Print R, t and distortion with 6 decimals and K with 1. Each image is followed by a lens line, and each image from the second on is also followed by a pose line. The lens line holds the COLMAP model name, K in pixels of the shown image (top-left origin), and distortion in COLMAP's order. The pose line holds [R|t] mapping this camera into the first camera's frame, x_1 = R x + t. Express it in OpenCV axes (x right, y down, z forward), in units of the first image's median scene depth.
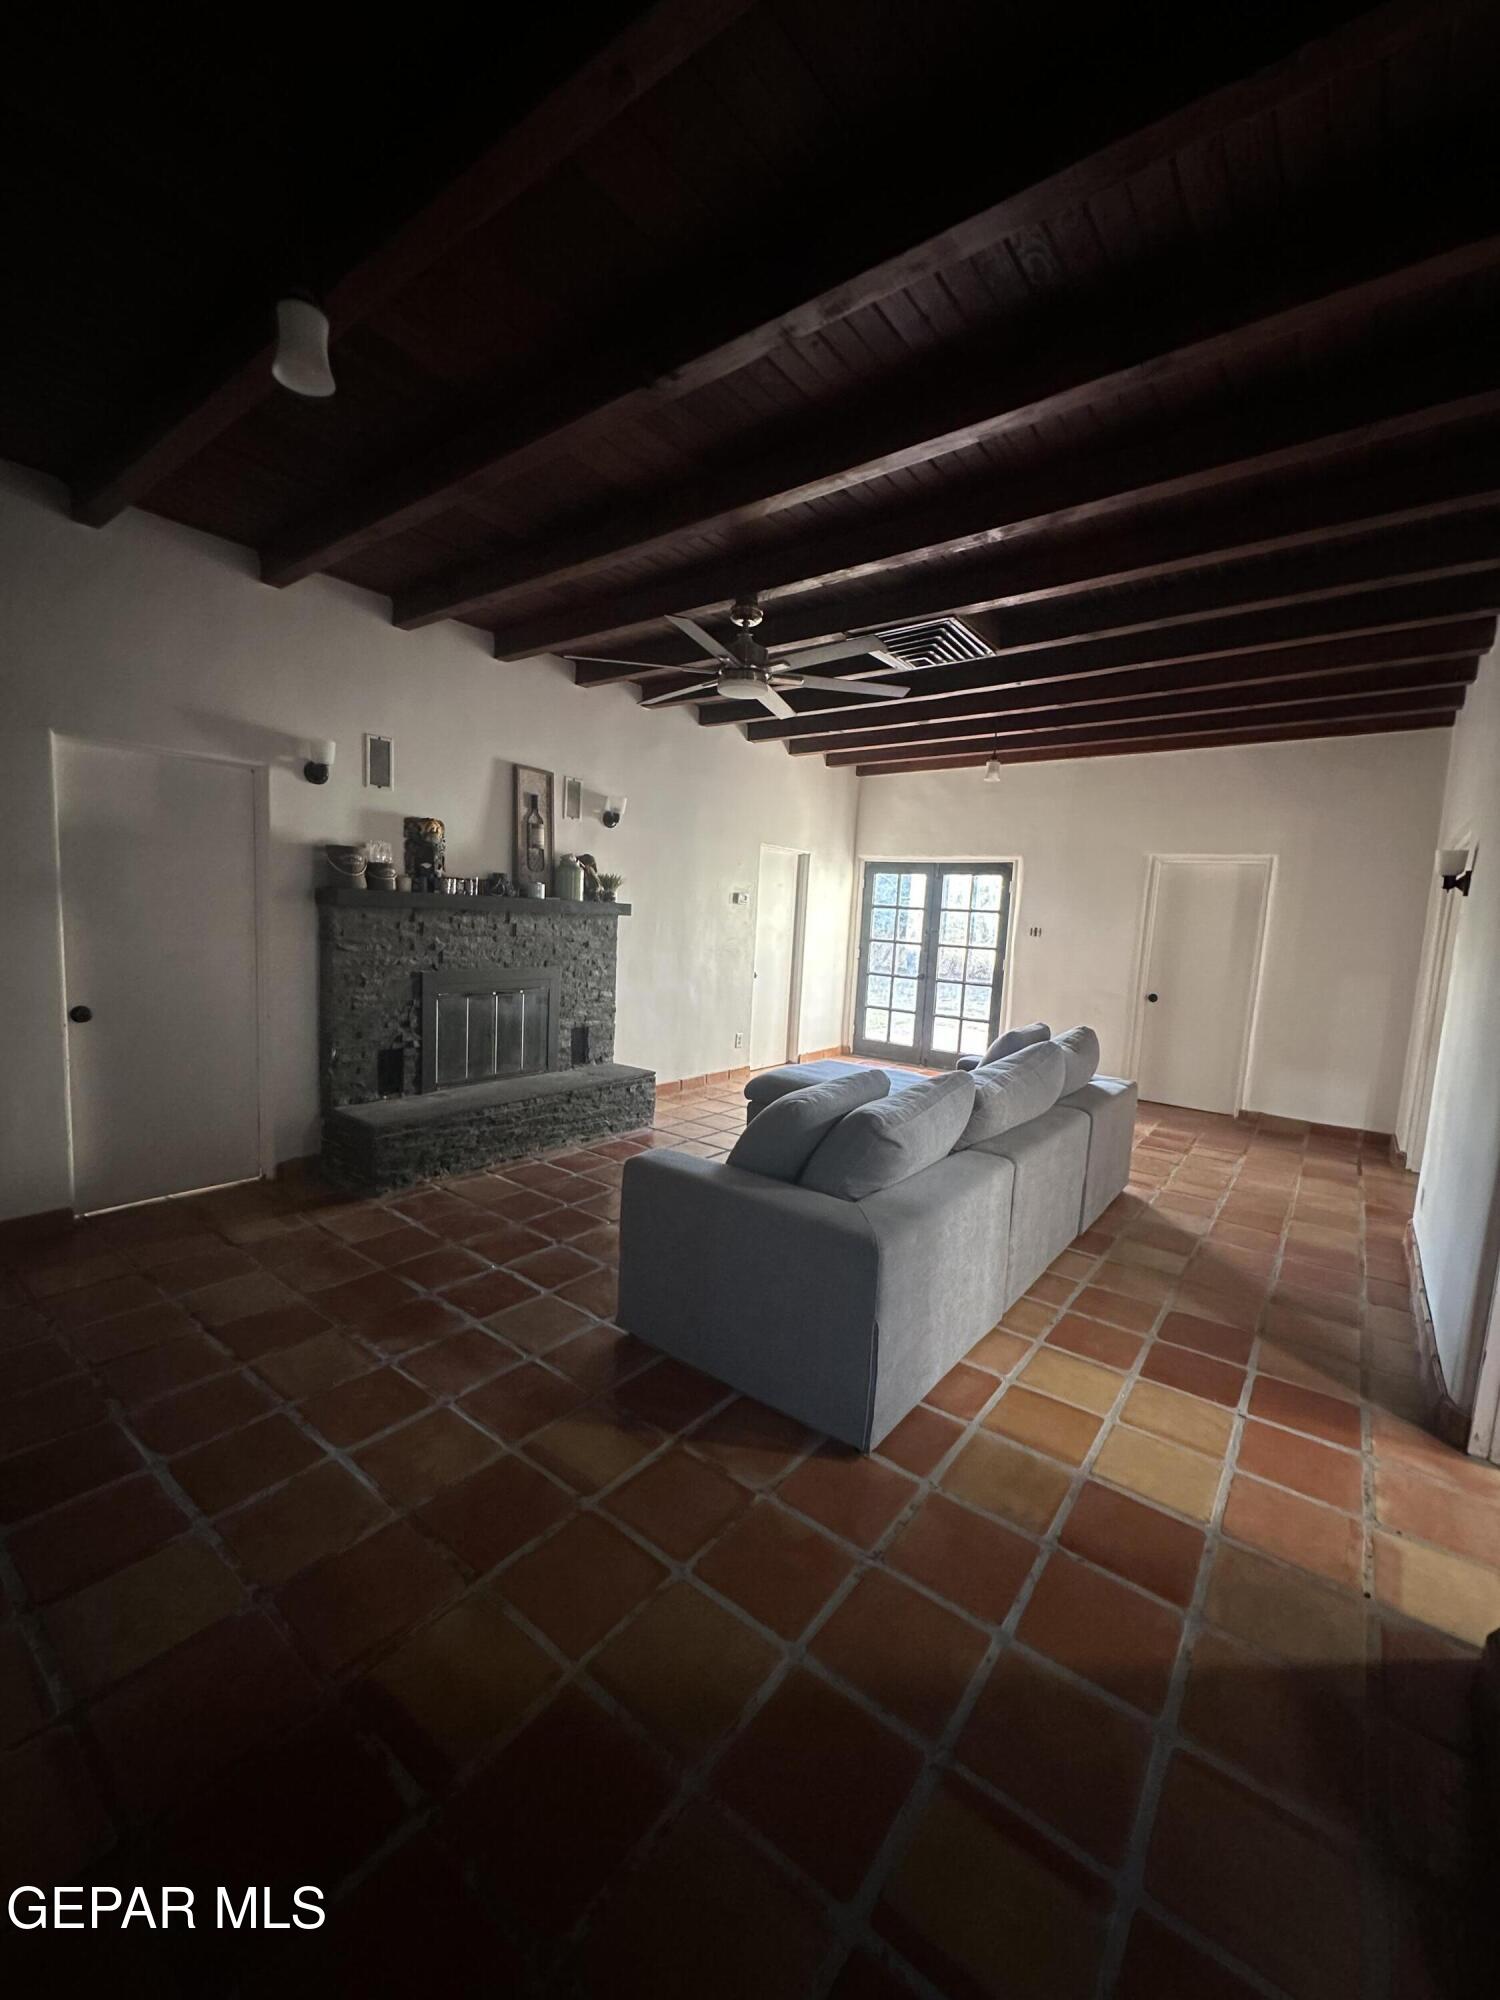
lens RADIAL K [[798.2, 0, 743.2], [0, 798.2, 990.5], [0, 0, 1]] dist [0.000252, 0.000317]
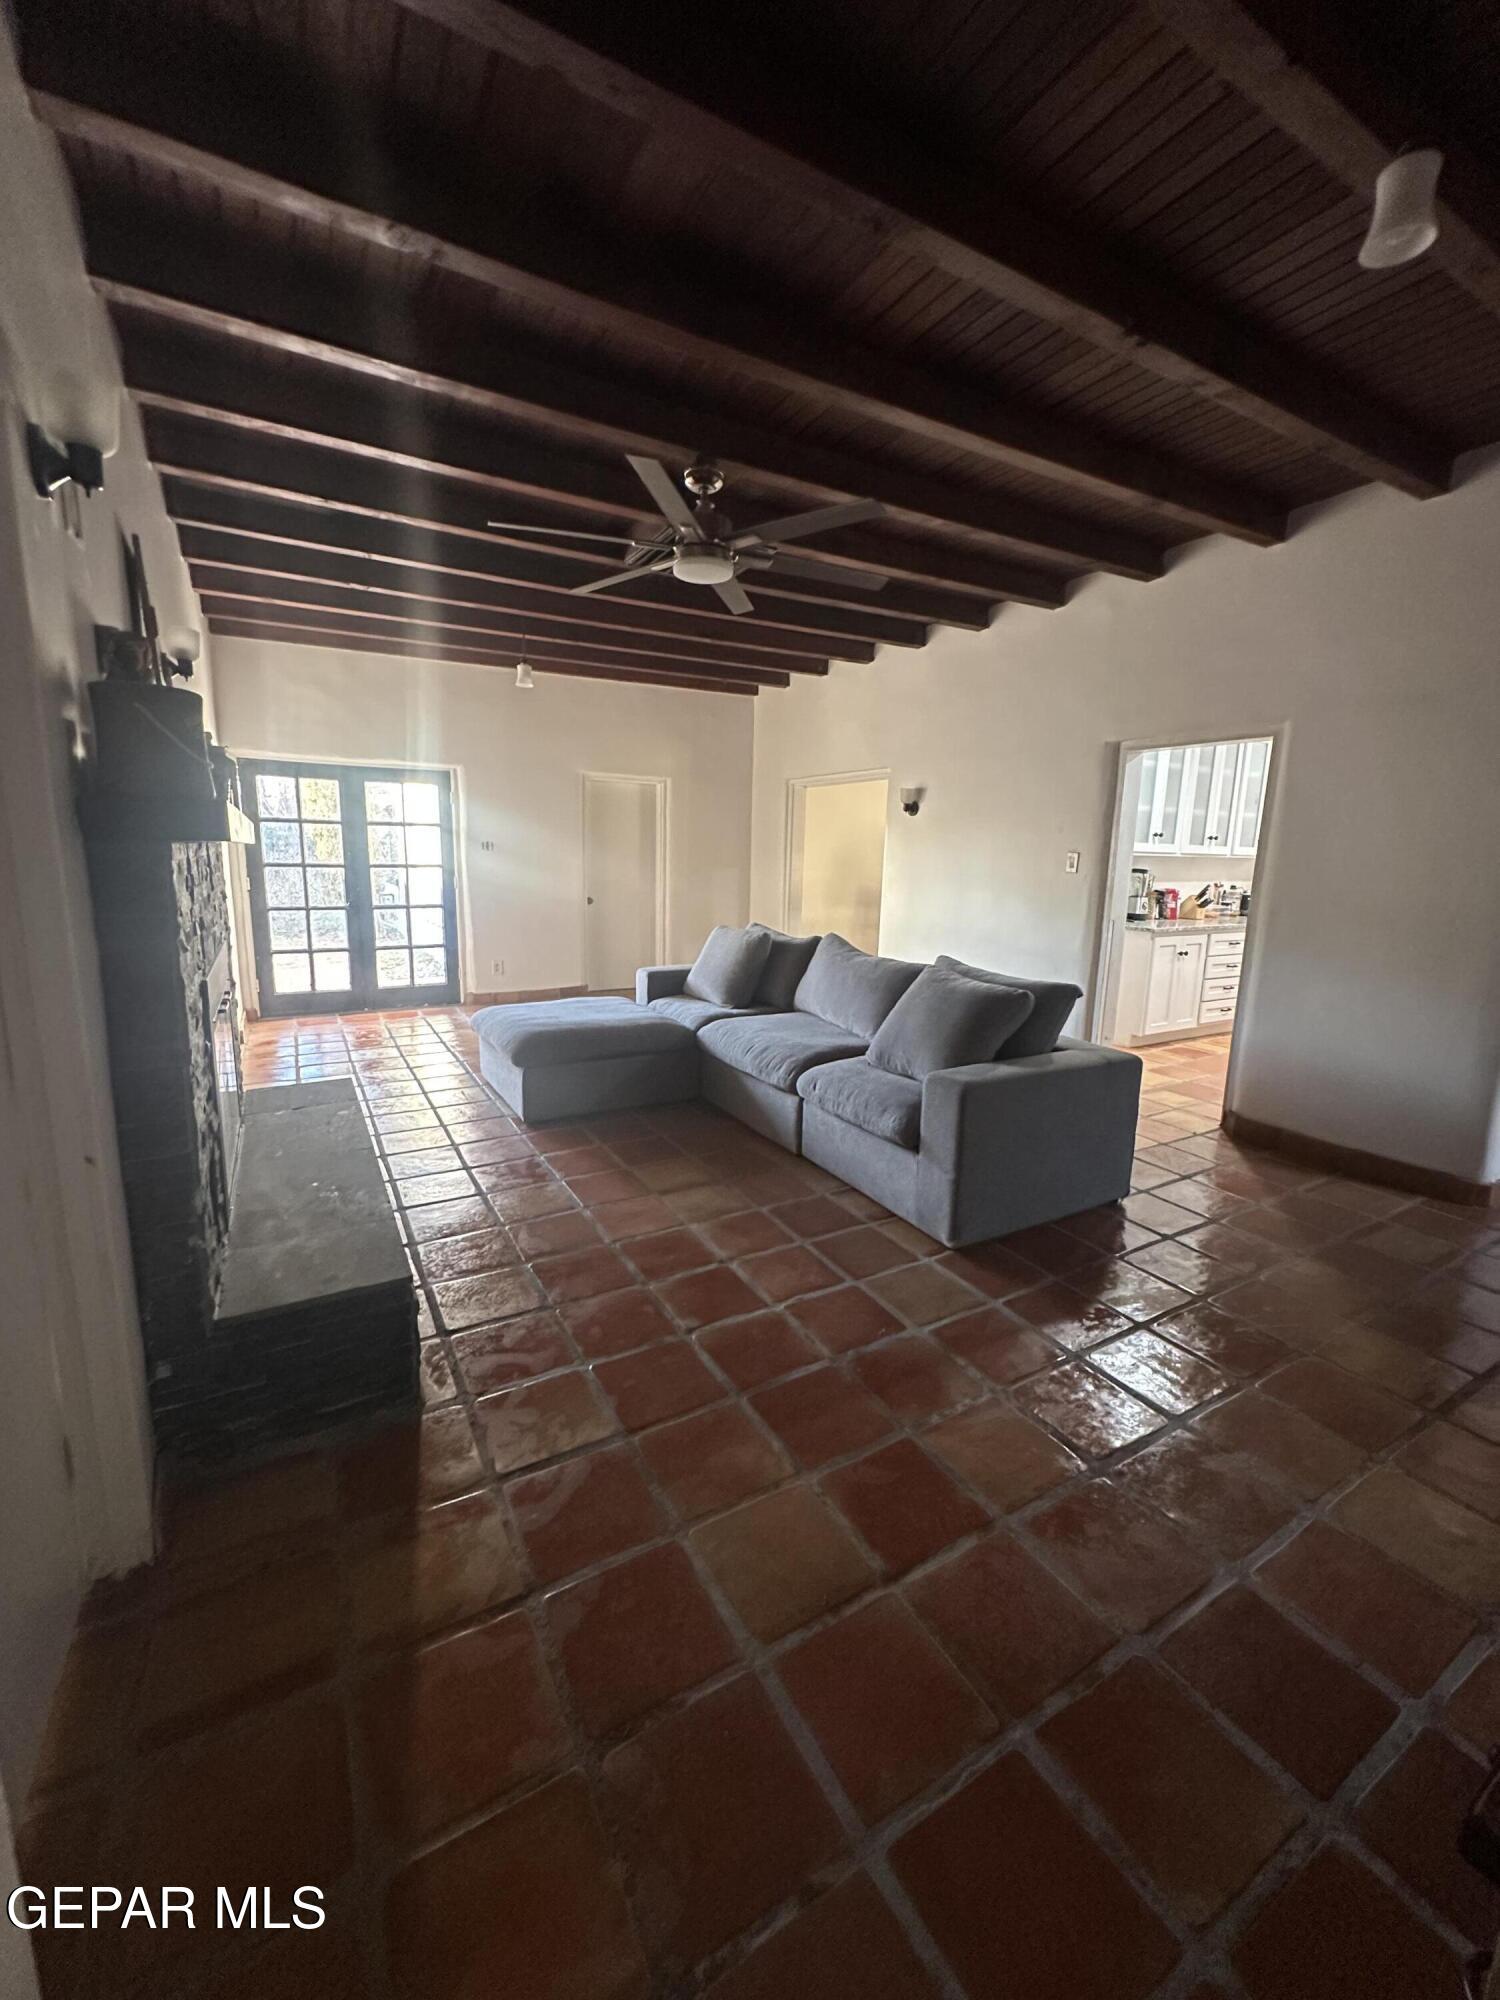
lens RADIAL K [[798.2, 0, 756.4], [0, 798.2, 996.4], [0, 0, 1]] dist [0.000252, 0.000317]
pose [[0.380660, -0.208213, 0.900969, -0.517443], [0.093159, 0.977999, 0.186655, -0.054139], [-0.920011, 0.012881, 0.391682, 0.382429]]
